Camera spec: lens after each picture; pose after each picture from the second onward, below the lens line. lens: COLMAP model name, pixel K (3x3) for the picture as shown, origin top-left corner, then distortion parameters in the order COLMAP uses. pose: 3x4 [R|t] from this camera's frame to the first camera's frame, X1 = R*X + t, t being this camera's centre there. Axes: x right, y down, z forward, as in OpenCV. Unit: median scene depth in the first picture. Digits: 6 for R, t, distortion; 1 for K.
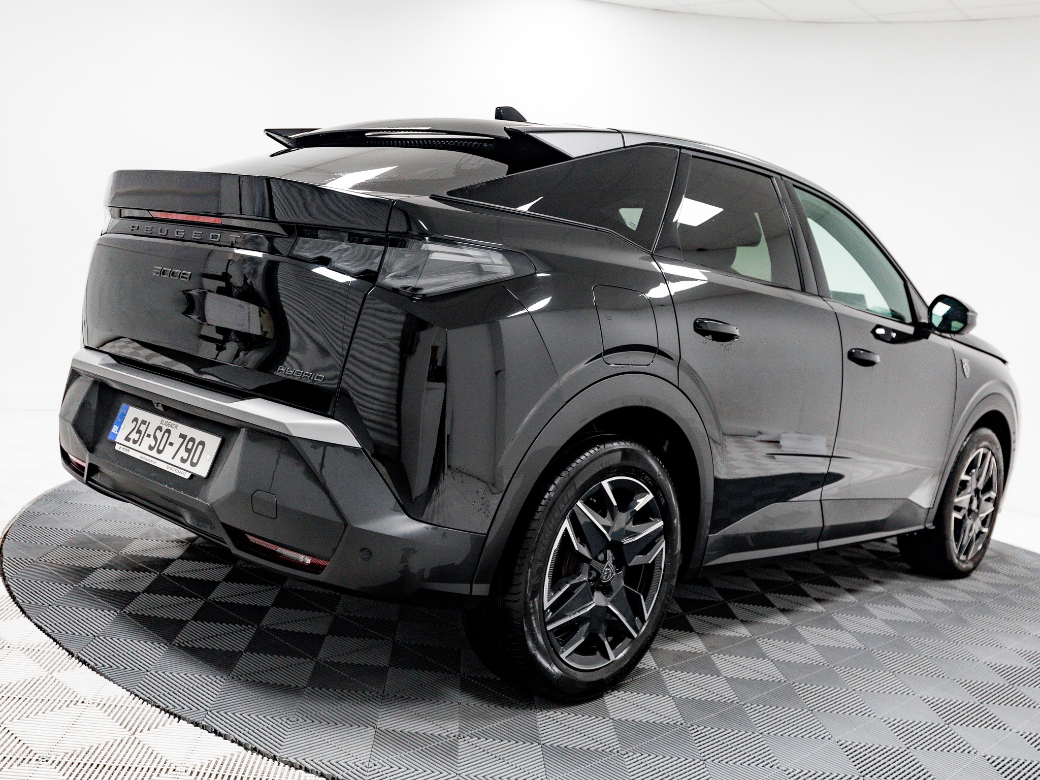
lens RADIAL K [[1043.1, 0, 520.0], [0, 1043.1, 390.0], [0, 0, 1]] dist [-0.011745, -0.005648]
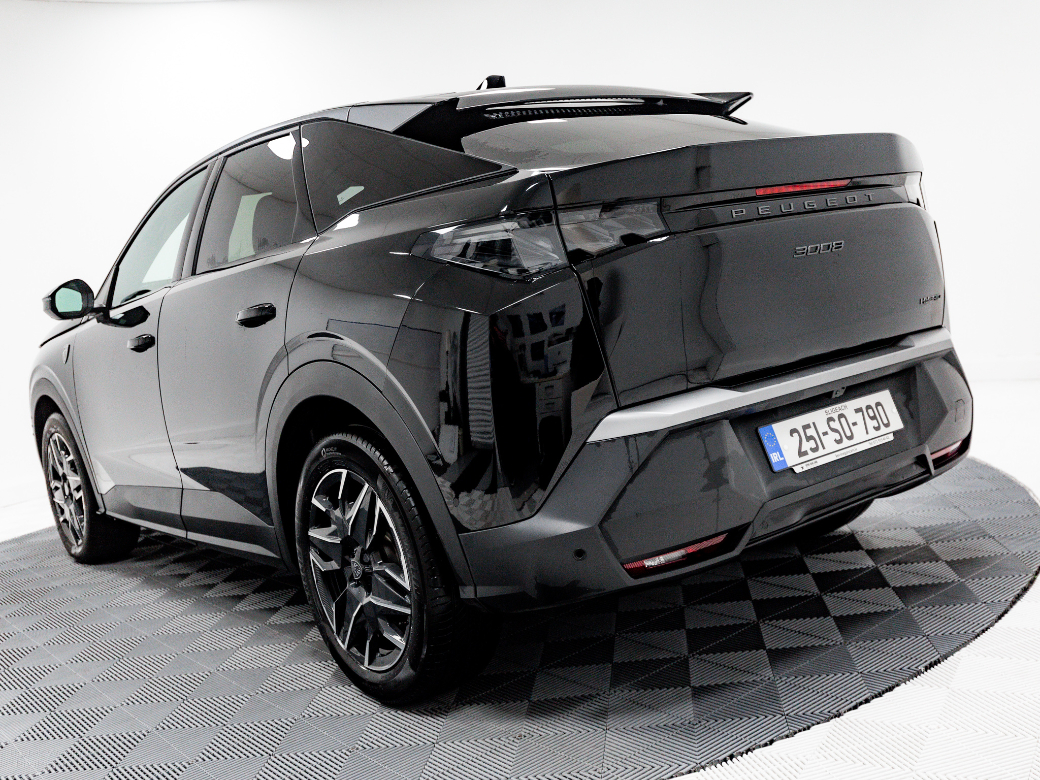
lens RADIAL K [[1042.9, 0, 520.0], [0, 1042.9, 390.0], [0, 0, 1]] dist [0.005874, 0.003121]
pose [[0.122364, -0.239383, 0.963184, -1.251631], [0.240230, 0.948762, 0.205280, -0.239973], [-0.962973, 0.206267, 0.173601, 1.098080]]
